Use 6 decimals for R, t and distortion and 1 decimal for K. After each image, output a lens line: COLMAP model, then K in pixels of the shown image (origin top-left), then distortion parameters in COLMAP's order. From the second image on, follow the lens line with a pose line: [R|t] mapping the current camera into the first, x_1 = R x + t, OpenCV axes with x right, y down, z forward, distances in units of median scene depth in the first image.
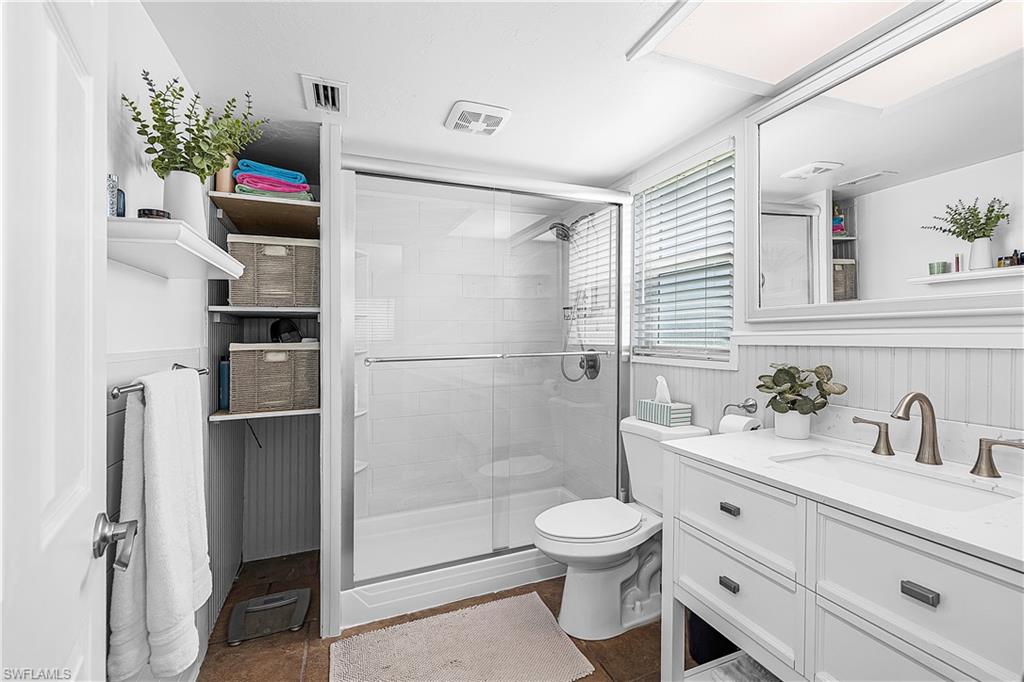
lens RADIAL K [[433.9, 0, 515.7], [0, 433.9, 335.3], [0, 0, 1]] dist [0.001582, 0.000689]
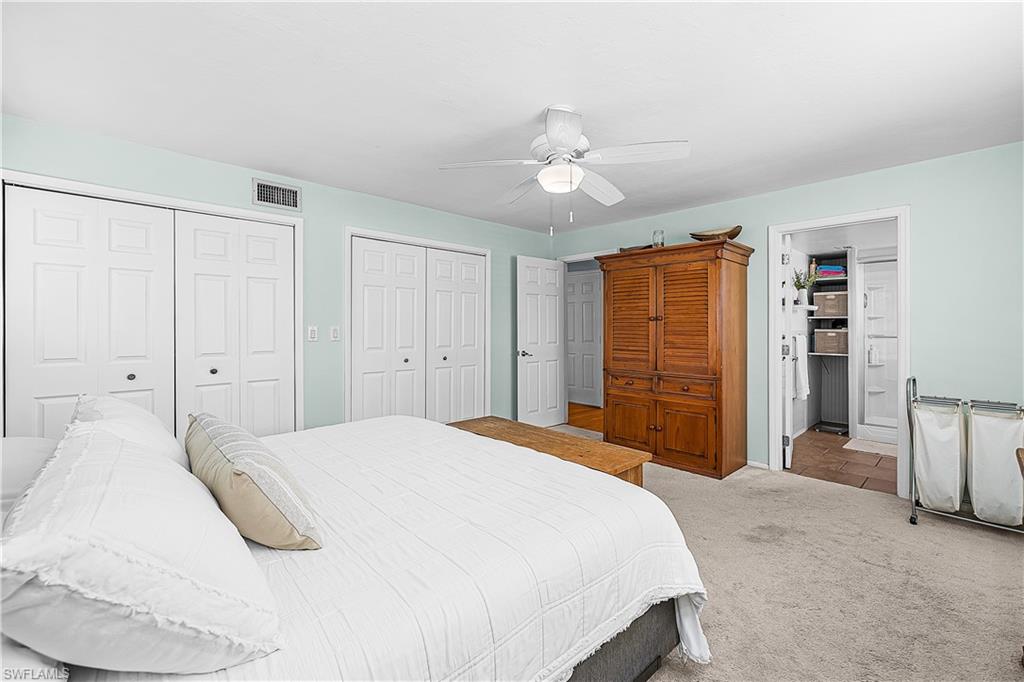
lens RADIAL K [[433.9, 0, 516.6], [0, 433.9, 322.4], [0, 0, 1]] dist [0.001582, 0.000689]
pose [[0.363376, -0.007245, -0.931614, 1.320563], [-0.000648, 0.999968, -0.008029, -0.002330], [0.931642, 0.003522, 0.363360, -1.909067]]
